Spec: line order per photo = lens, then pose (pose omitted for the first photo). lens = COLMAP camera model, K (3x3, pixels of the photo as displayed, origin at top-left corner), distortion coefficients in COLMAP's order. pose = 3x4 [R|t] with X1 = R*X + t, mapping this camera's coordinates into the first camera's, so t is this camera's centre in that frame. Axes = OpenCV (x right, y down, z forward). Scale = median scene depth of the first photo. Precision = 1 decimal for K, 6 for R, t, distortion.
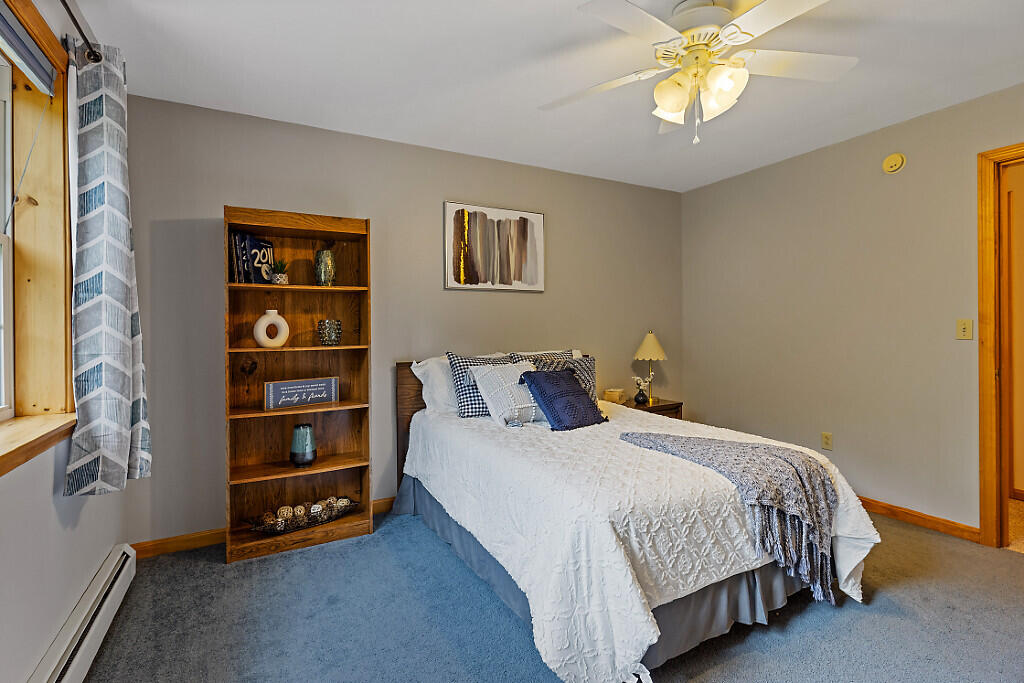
lens RADIAL K [[463.1, 0, 504.5], [0, 463.1, 328.3], [0, 0, 1]] dist [-0.000319, -0.000014]
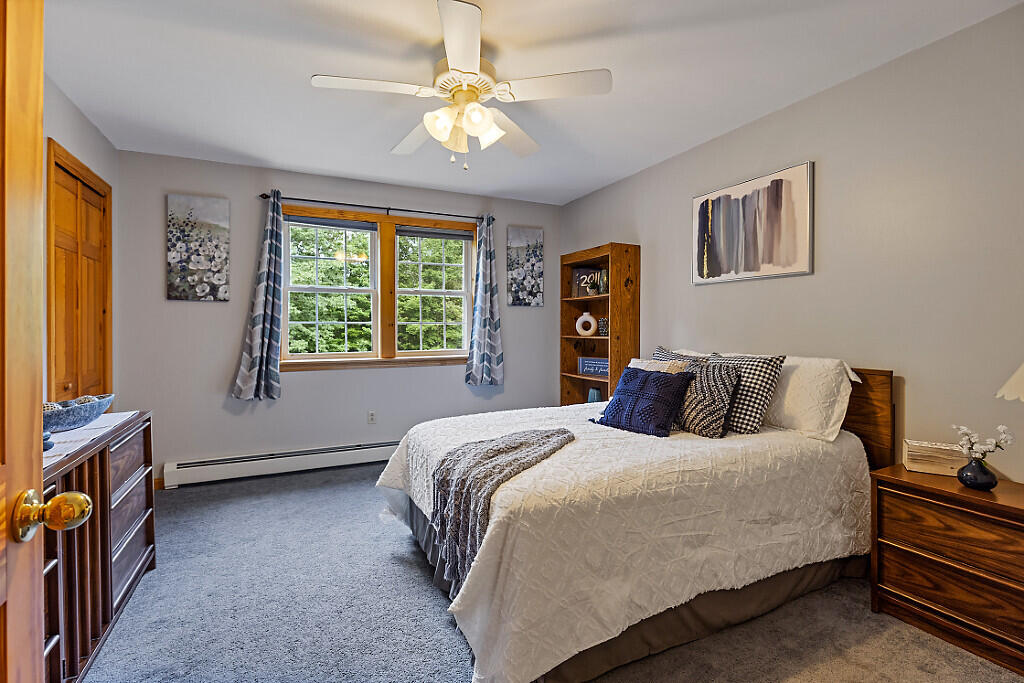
lens RADIAL K [[463.1, 0, 504.5], [0, 463.1, 328.3], [0, 0, 1]] dist [-0.000319, -0.000014]
pose [[-0.039964, 0.014249, -0.999100, 0.880425], [0.005818, 0.999885, 0.014028, -0.007504], [0.999184, -0.005252, -0.040043, 0.617989]]
